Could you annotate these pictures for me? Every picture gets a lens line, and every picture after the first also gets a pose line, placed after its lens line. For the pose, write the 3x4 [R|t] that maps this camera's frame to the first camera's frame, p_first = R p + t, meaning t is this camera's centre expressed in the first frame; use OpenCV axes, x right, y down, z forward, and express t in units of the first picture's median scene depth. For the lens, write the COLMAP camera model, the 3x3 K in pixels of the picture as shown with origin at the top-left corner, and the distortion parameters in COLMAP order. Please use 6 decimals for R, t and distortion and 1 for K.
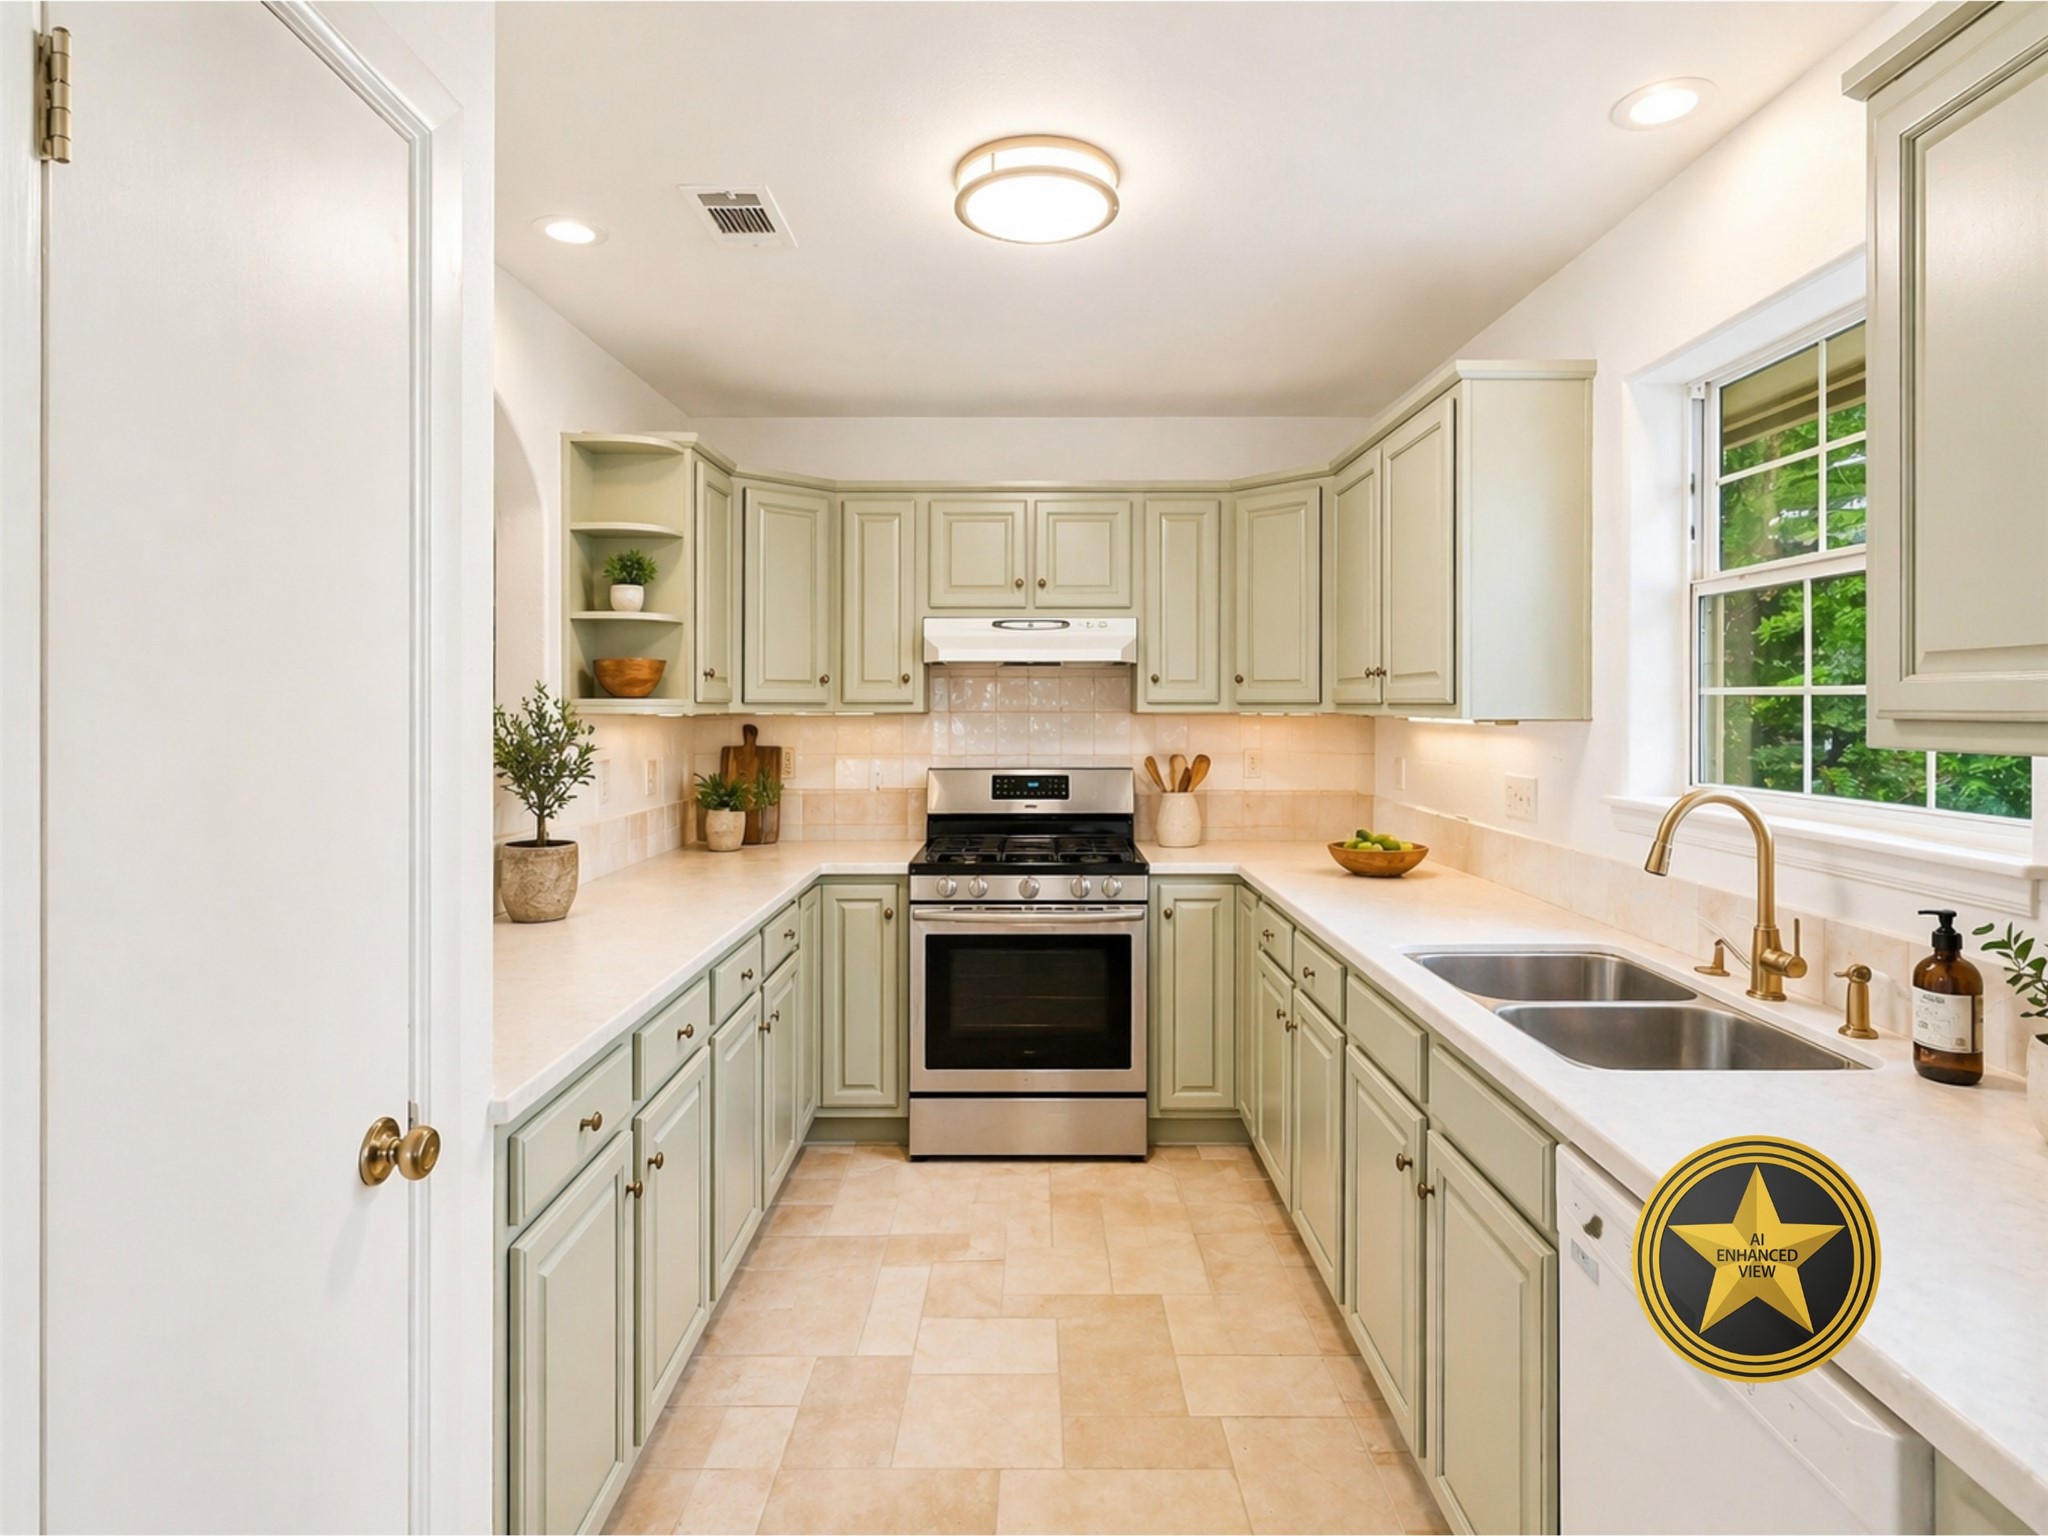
lens RADIAL K [[990.5, 0, 1025.2], [0, 990.5, 706.2], [0, 0, 1]] dist [0.001365, 0.000007]
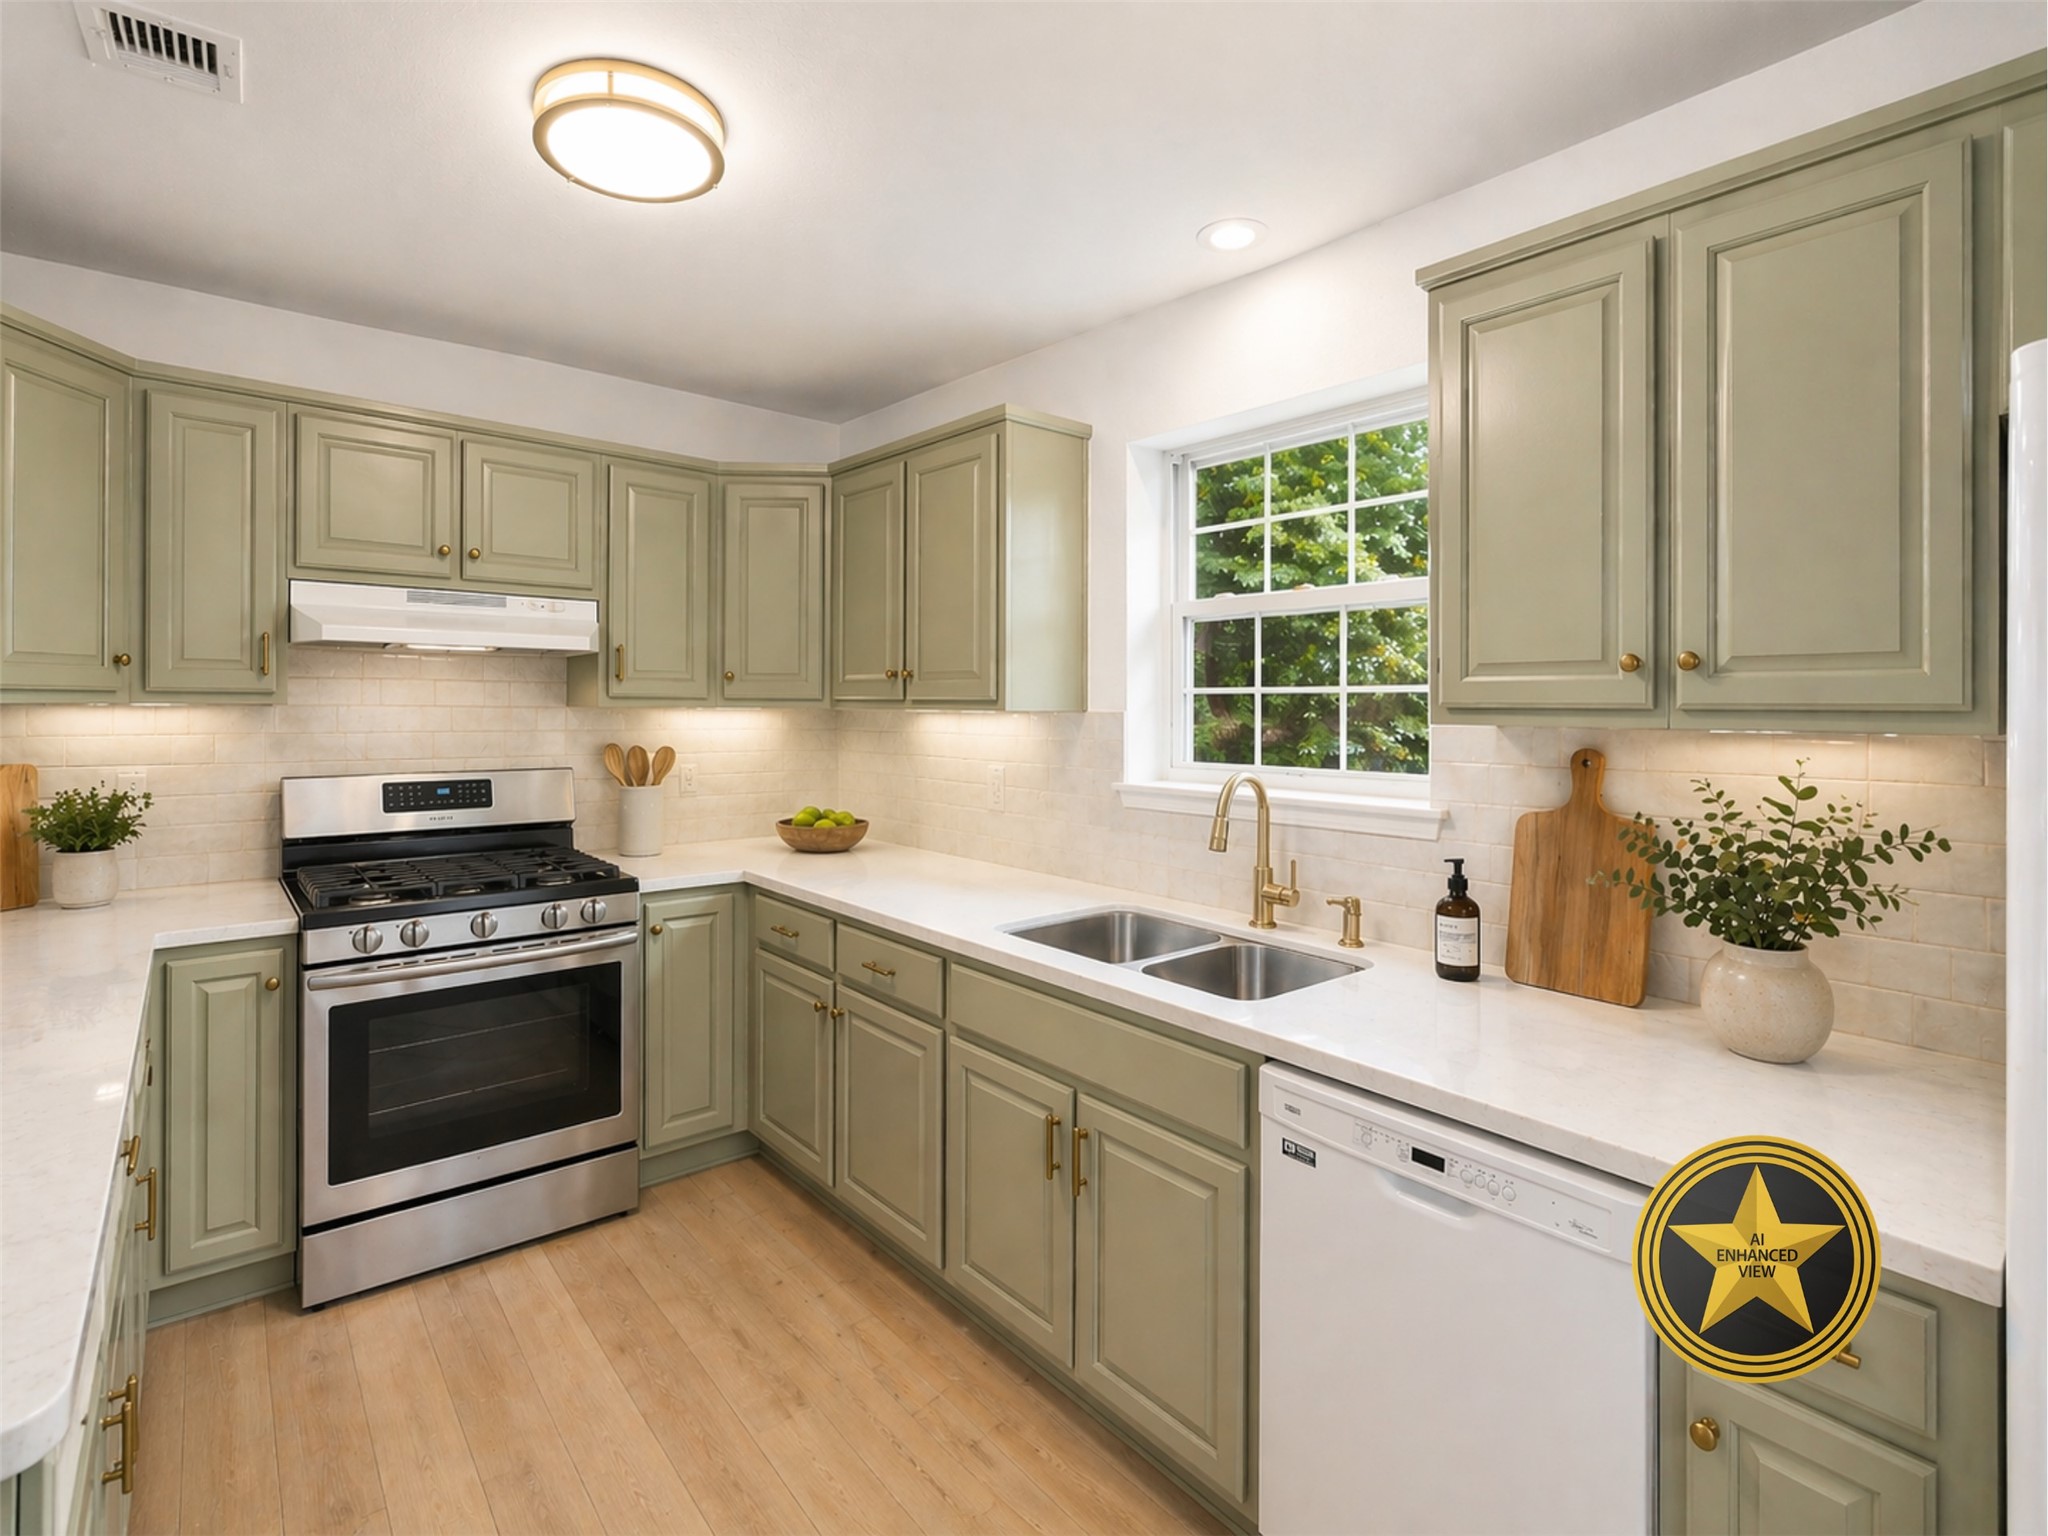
lens RADIAL K [[990.5, 0, 1025.2], [0, 990.5, 706.2], [0, 0, 1]] dist [0.001365, 0.000007]
pose [[0.768522, -0.000453, 0.639824, -0.178900], [-0.004309, 0.999973, 0.005885, -0.003687], [-0.639809, -0.007280, 0.768499, 0.090600]]
